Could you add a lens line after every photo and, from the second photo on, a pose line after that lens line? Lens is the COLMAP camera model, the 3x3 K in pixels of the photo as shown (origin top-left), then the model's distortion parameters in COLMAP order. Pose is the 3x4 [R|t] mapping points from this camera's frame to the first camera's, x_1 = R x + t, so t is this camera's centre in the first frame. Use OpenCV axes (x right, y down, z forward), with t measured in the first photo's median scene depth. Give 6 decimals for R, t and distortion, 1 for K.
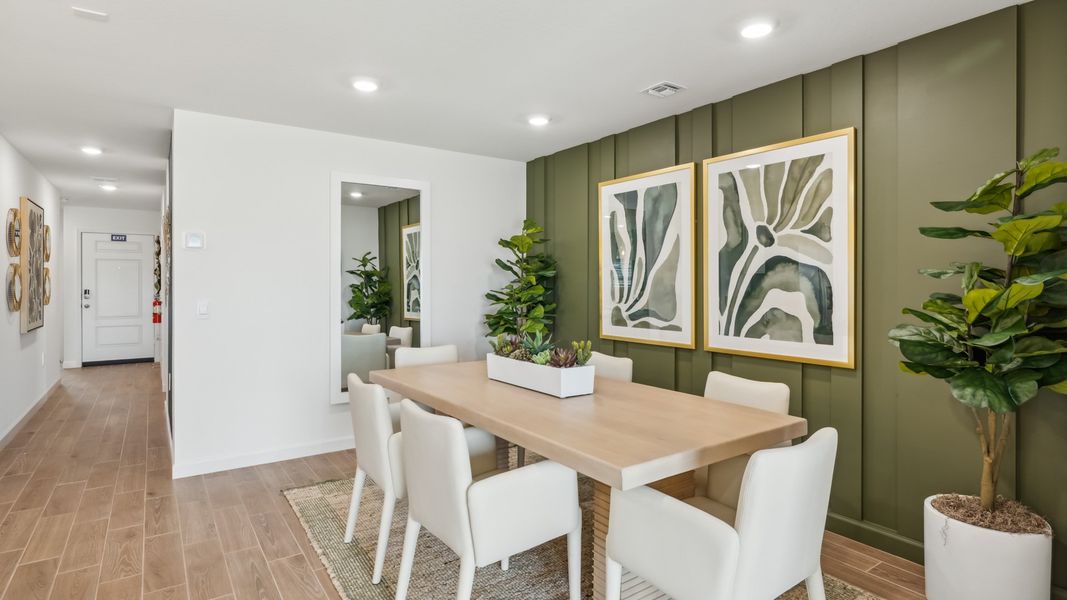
lens RADIAL K [[544.7, 0, 534.8], [0, 544.7, 283.2], [0, 0, 1]] dist [-0.001278, -0.000219]
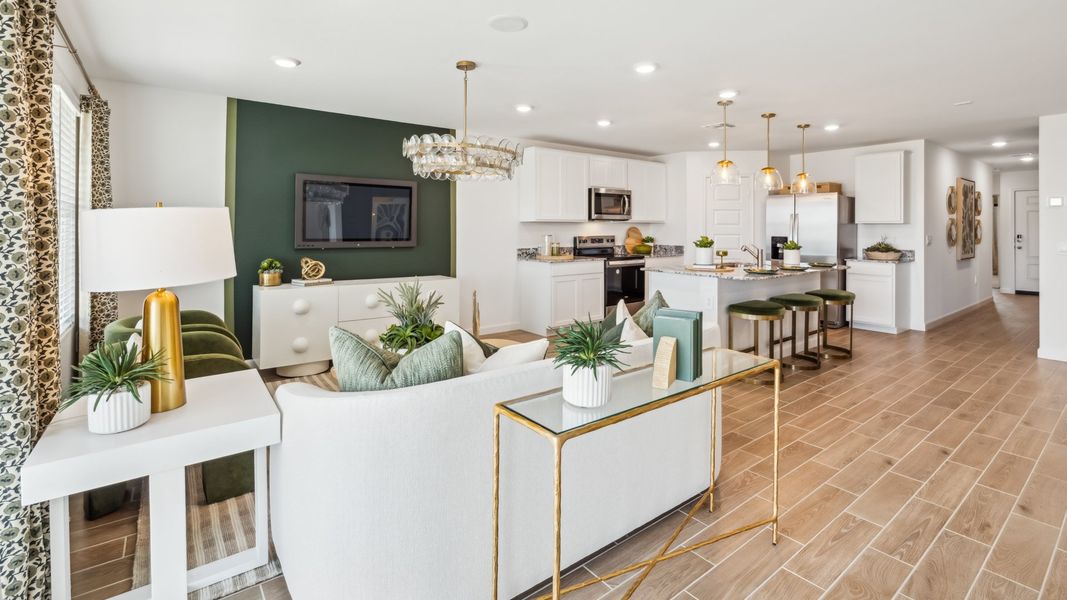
lens RADIAL K [[483.9, 0, 532.1], [0, 483.9, 286.3], [0, 0, 1]] dist [-0.000637, 0.000143]
pose [[0.043500, 0.083082, -0.995593, 0.464304], [0.023007, 0.996189, 0.084137, 0.016738], [0.998788, -0.026565, 0.041423, -0.351474]]
